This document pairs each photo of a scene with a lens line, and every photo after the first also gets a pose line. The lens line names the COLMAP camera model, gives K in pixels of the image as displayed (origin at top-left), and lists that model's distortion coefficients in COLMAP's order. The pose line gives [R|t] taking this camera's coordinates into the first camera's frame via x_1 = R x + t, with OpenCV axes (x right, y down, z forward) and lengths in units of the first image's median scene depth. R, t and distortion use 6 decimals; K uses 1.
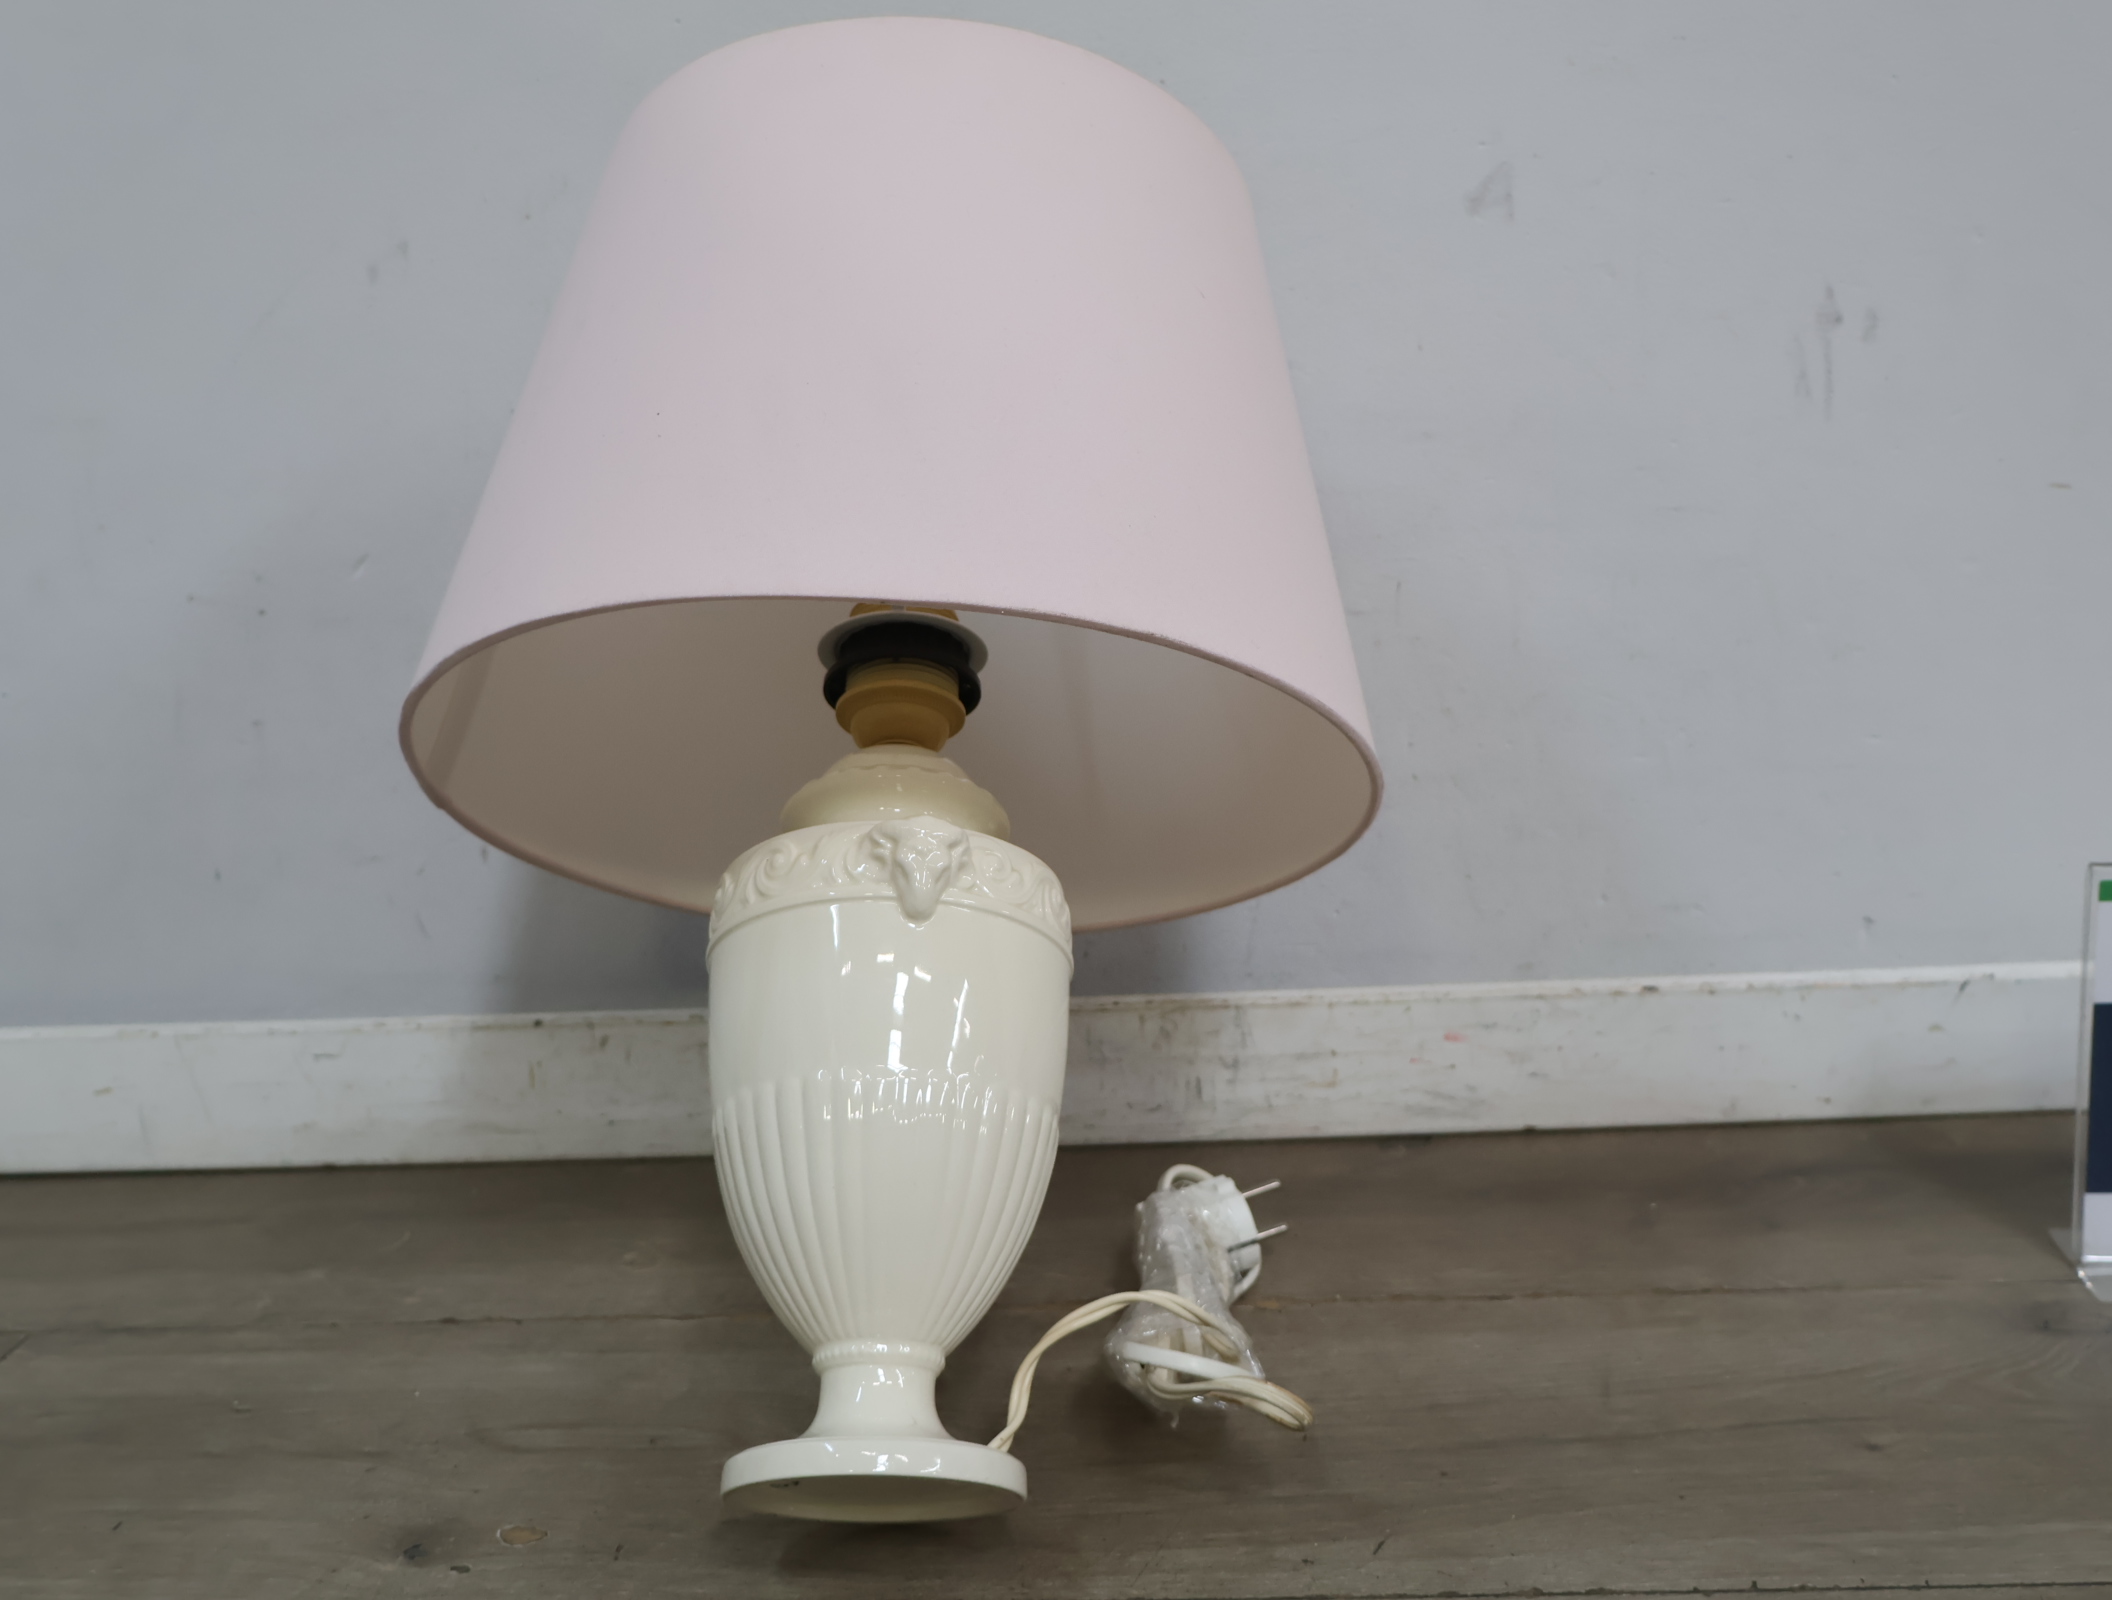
lens RADIAL K [[2146.5, 0, 1052.5], [0, 2146.5, 808.0], [0, 0, 1]] dist [0.008692, 0.000000]
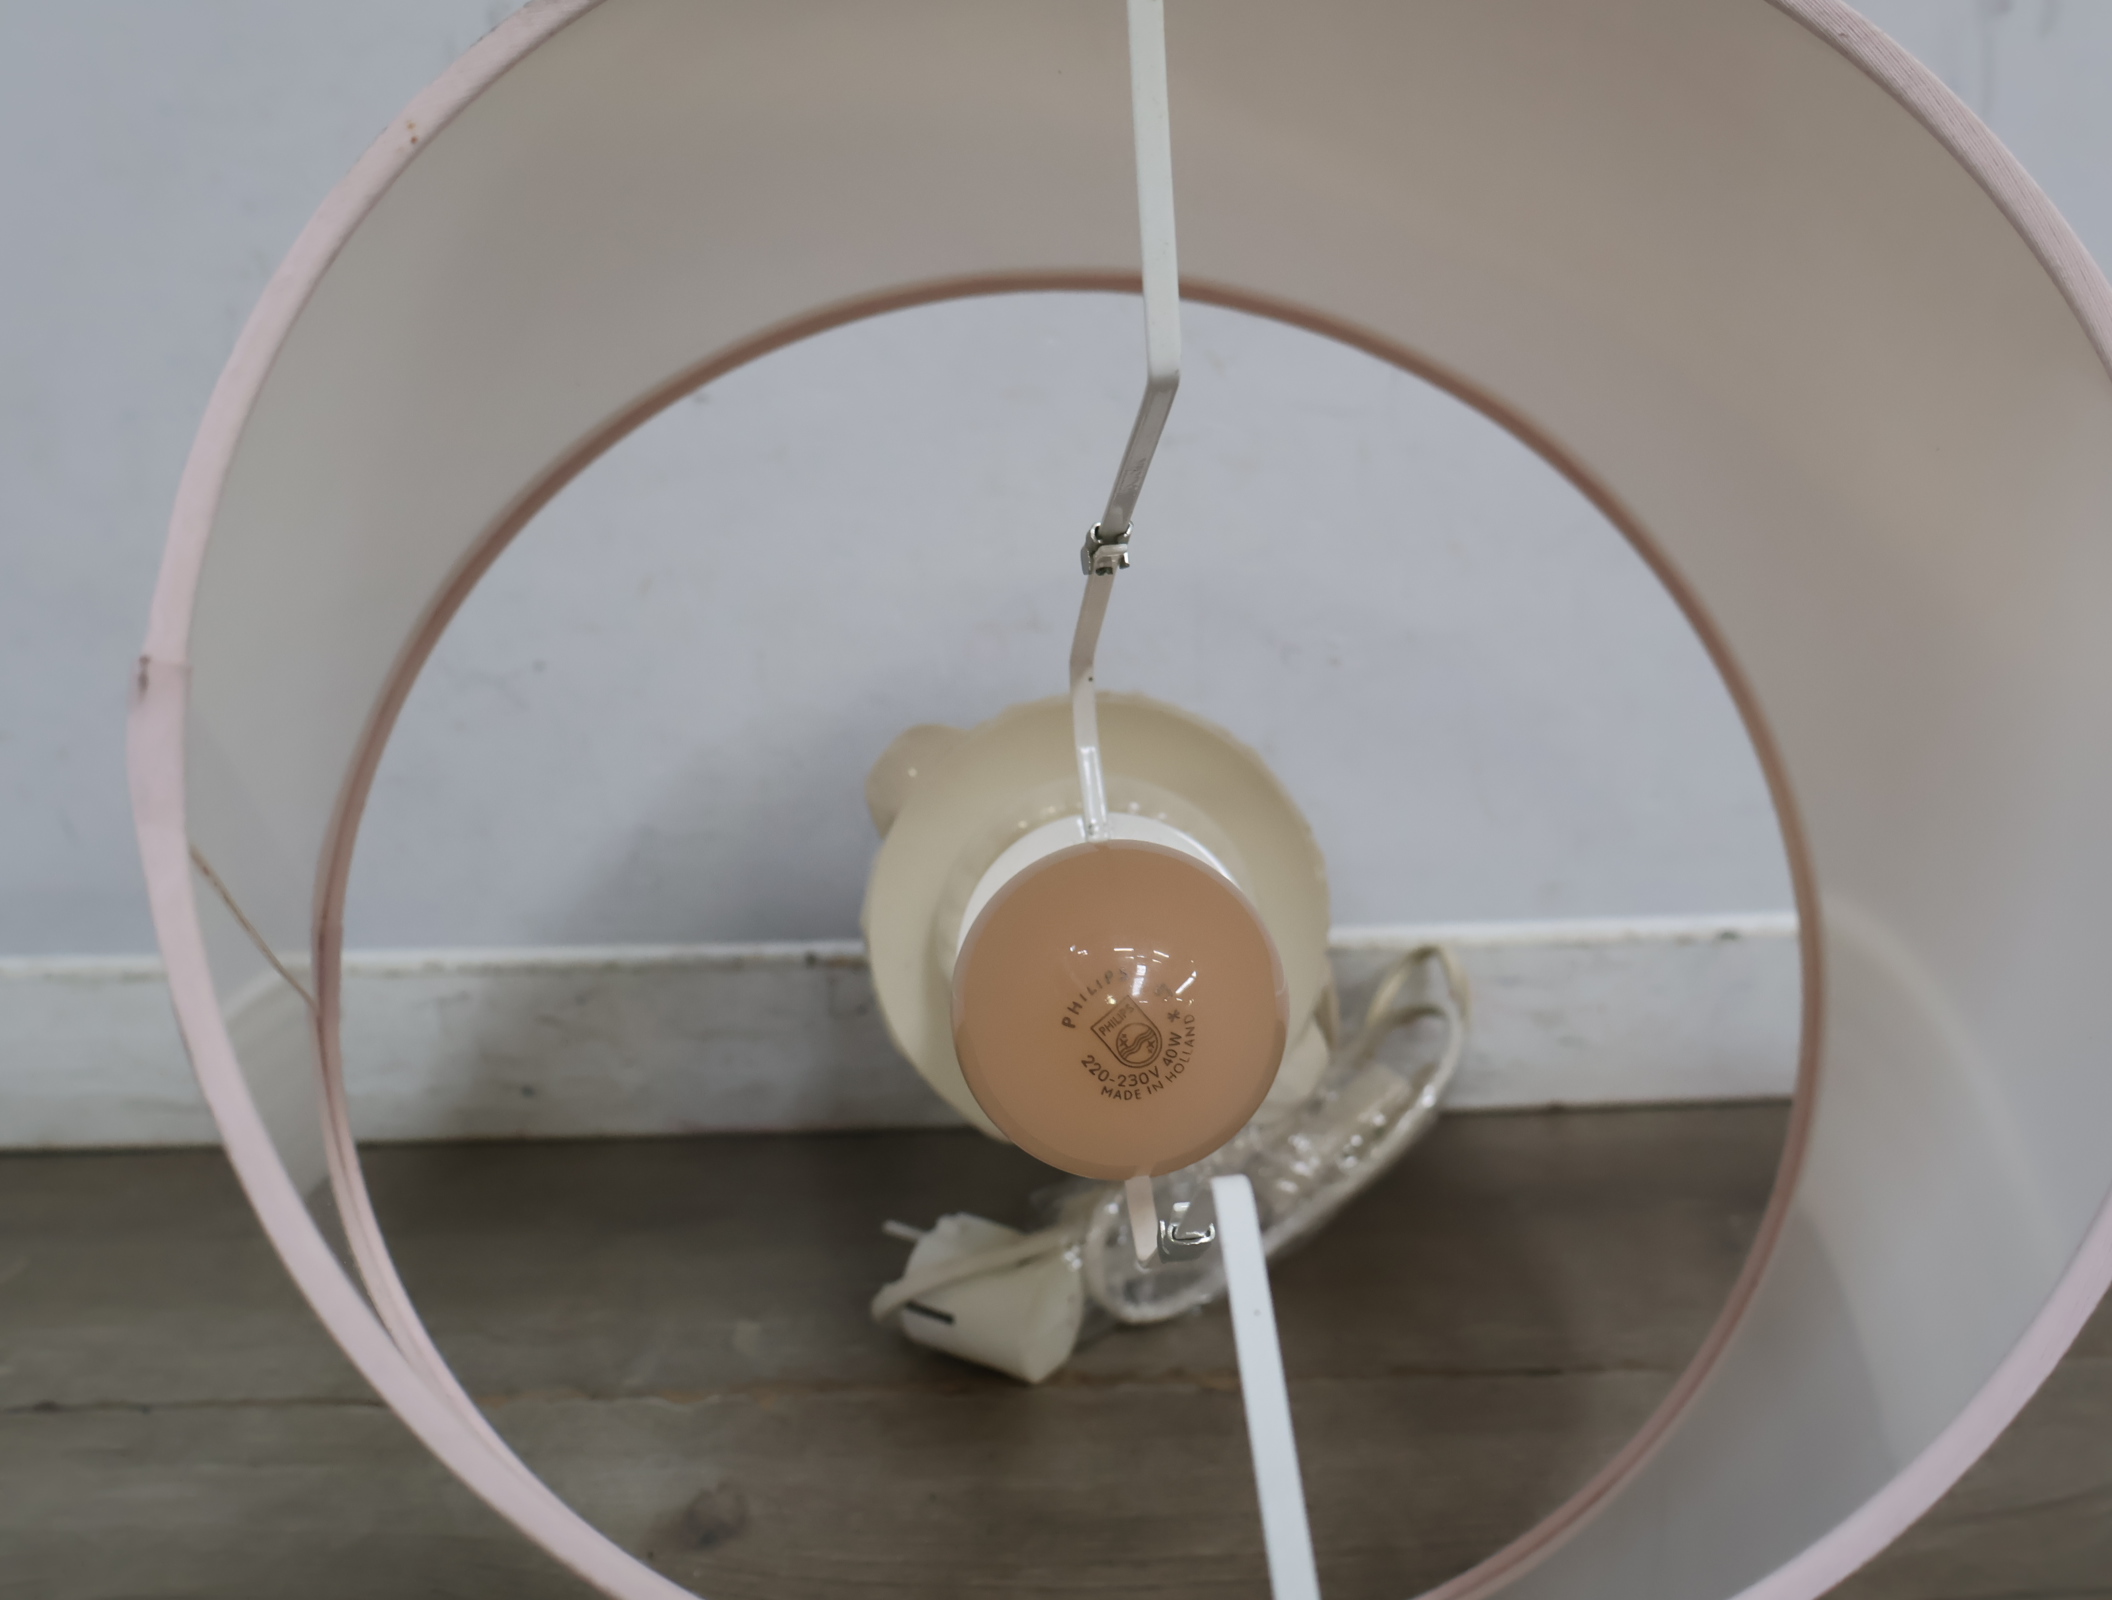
lens RADIAL K [[2146.5, 0, 1075.5], [0, 2146.5, 912.4], [0, 0, 1]] dist [0.008692, 0.000000]
pose [[0.998560, 0.007853, 0.053067, 0.013575], [-0.013924, 0.993265, 0.115024, -0.005313], [-0.051806, -0.115598, 0.991944, 0.285129]]
